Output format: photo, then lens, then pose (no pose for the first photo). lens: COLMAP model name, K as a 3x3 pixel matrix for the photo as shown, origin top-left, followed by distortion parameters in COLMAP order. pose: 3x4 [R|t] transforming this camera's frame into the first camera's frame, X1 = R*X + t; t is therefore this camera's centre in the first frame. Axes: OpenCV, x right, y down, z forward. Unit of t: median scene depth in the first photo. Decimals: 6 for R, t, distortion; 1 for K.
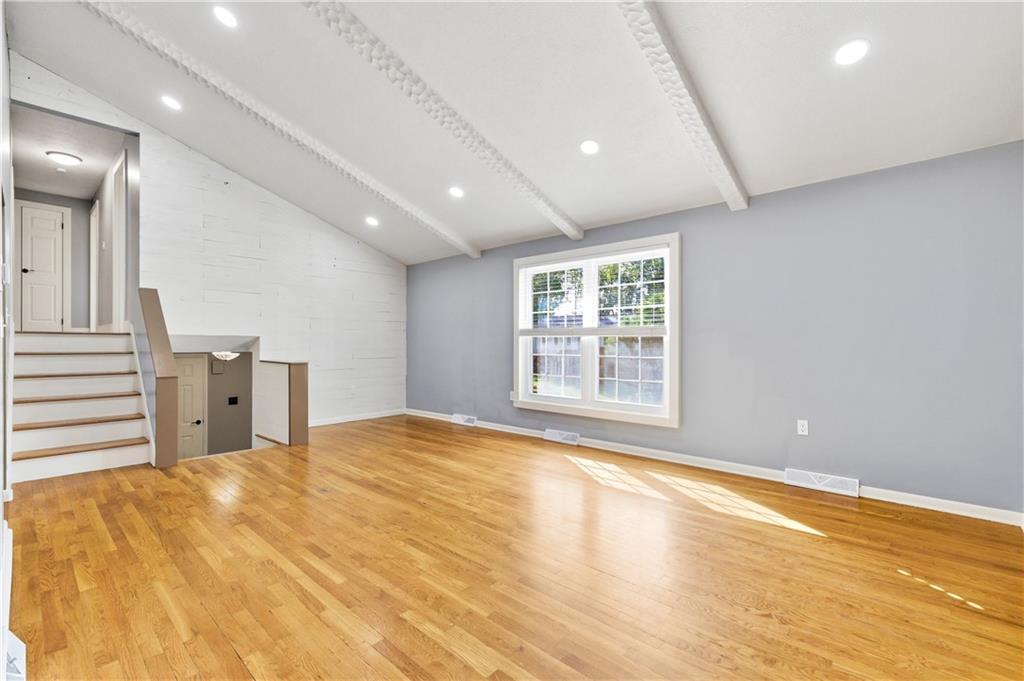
lens RADIAL K [[445.1, 0, 508.0], [0, 445.1, 343.2], [0, 0, 1]] dist [0.000893, 0.000247]
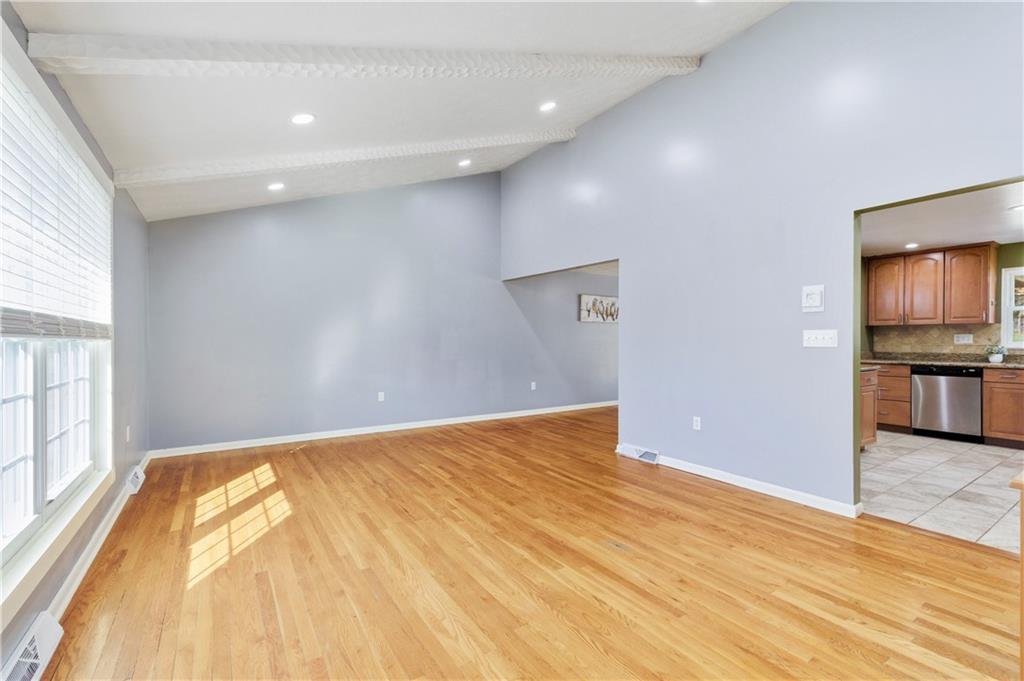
lens RADIAL K [[445.1, 0, 509.4], [0, 445.1, 341.1], [0, 0, 1]] dist [0.000893, 0.000247]
pose [[-0.969961, -0.000005, 0.243260, -0.446416], [0.000989, 0.999992, 0.003963, -0.022576], [-0.243258, 0.004084, -0.969953, 1.902601]]
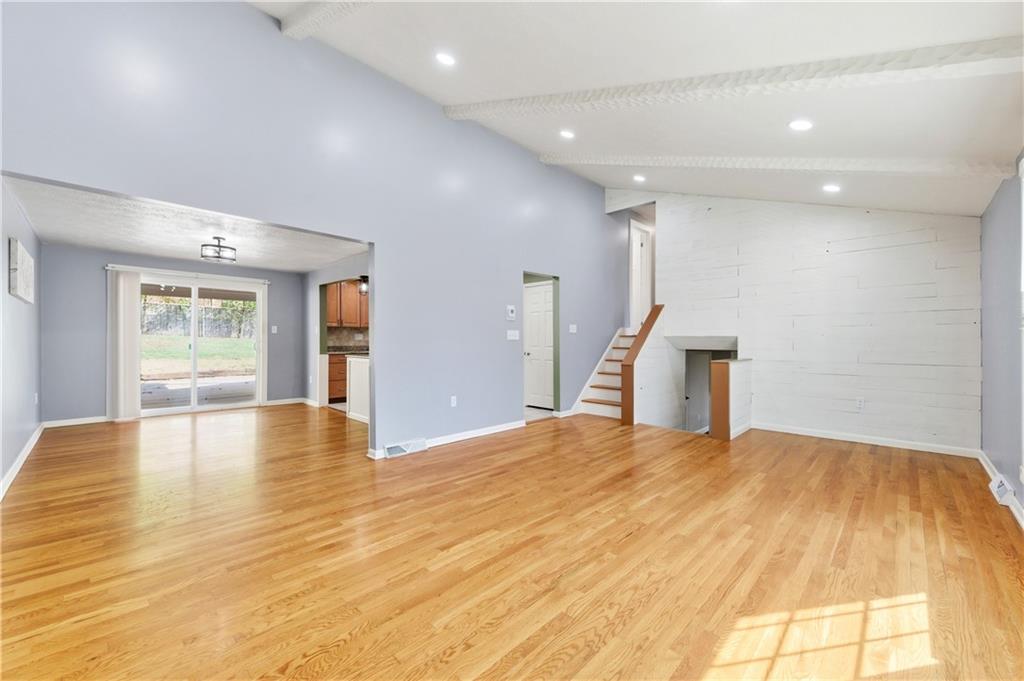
lens RADIAL K [[403.1, 0, 511.7], [0, 403.1, 339.4], [0, 0, 1]] dist [0.002417, -0.000198]
pose [[-0.028970, -0.002190, -0.999578, 0.753592], [-0.003263, 0.999992, -0.002096, -0.003272], [0.999575, 0.003201, -0.028976, 0.821841]]
